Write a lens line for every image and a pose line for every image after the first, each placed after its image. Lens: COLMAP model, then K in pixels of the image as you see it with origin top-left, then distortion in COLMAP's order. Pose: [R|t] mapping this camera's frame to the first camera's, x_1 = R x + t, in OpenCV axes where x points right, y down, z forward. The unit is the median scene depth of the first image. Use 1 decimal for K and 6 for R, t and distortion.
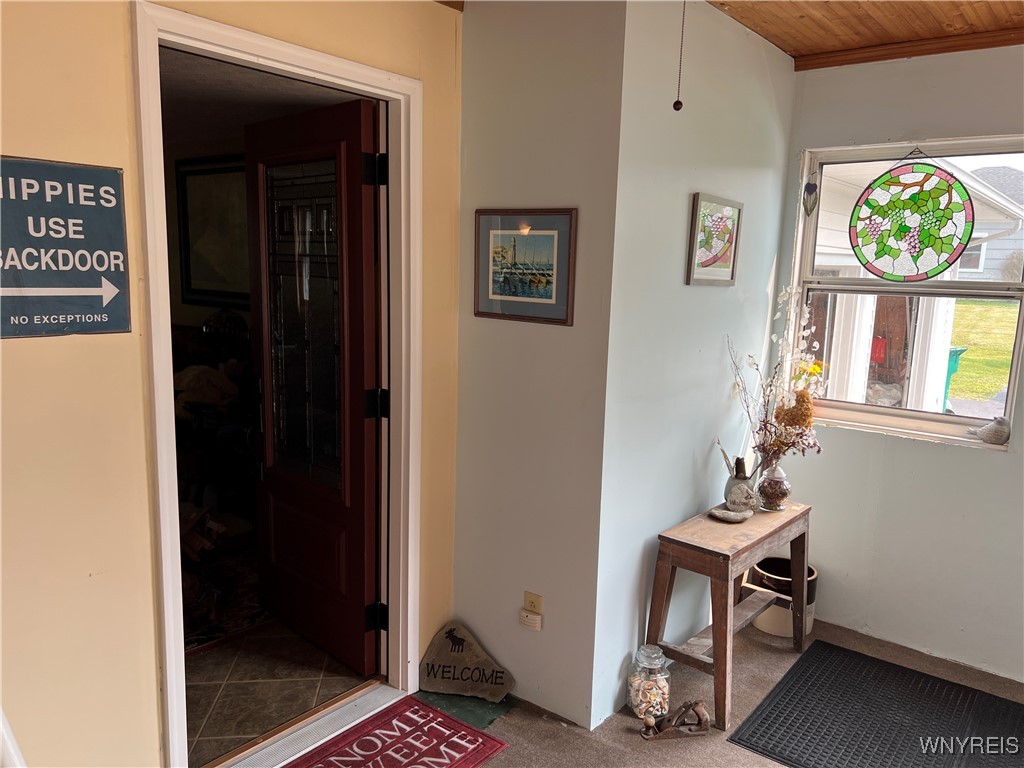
lens RADIAL K [[777.8, 0, 512.1], [0, 777.8, 386.4], [0, 0, 1]] dist [0.016125, 0.003359]
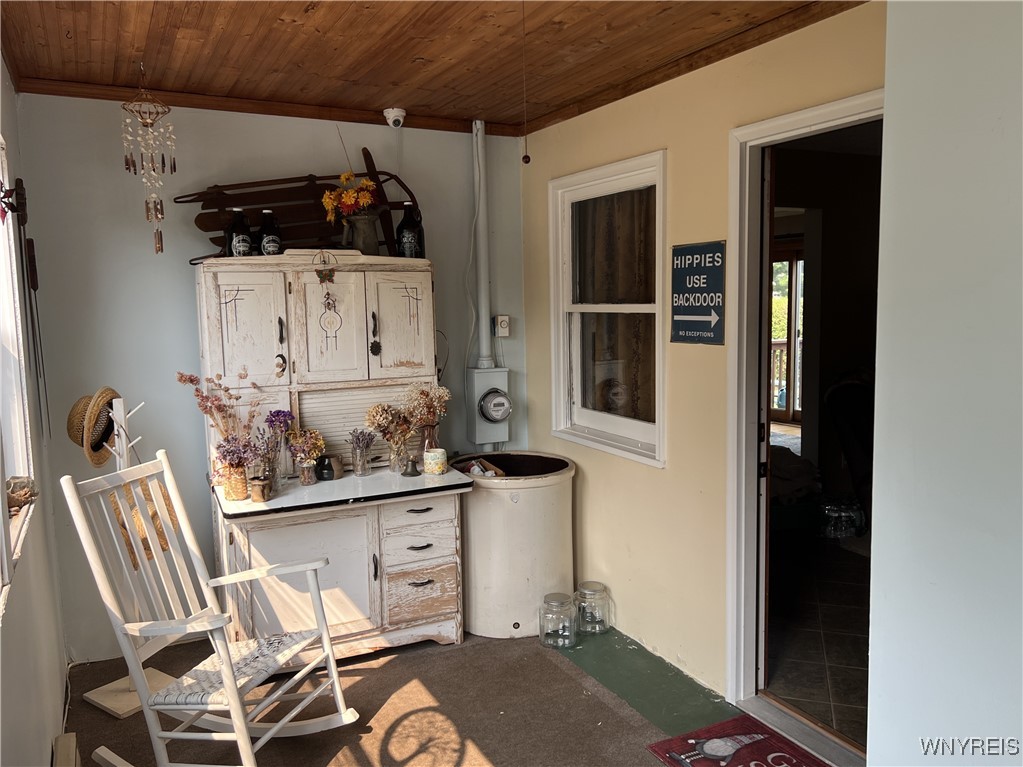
lens RADIAL K [[777.0, 0, 511.1], [0, 777.0, 384.2], [0, 0, 1]] dist [0.016125, 0.003359]
pose [[-0.401186, 0.077616, -0.912702, 1.126219], [-0.136801, 0.980152, 0.143484, -0.163465], [0.905724, 0.182422, -0.382606, 1.276677]]
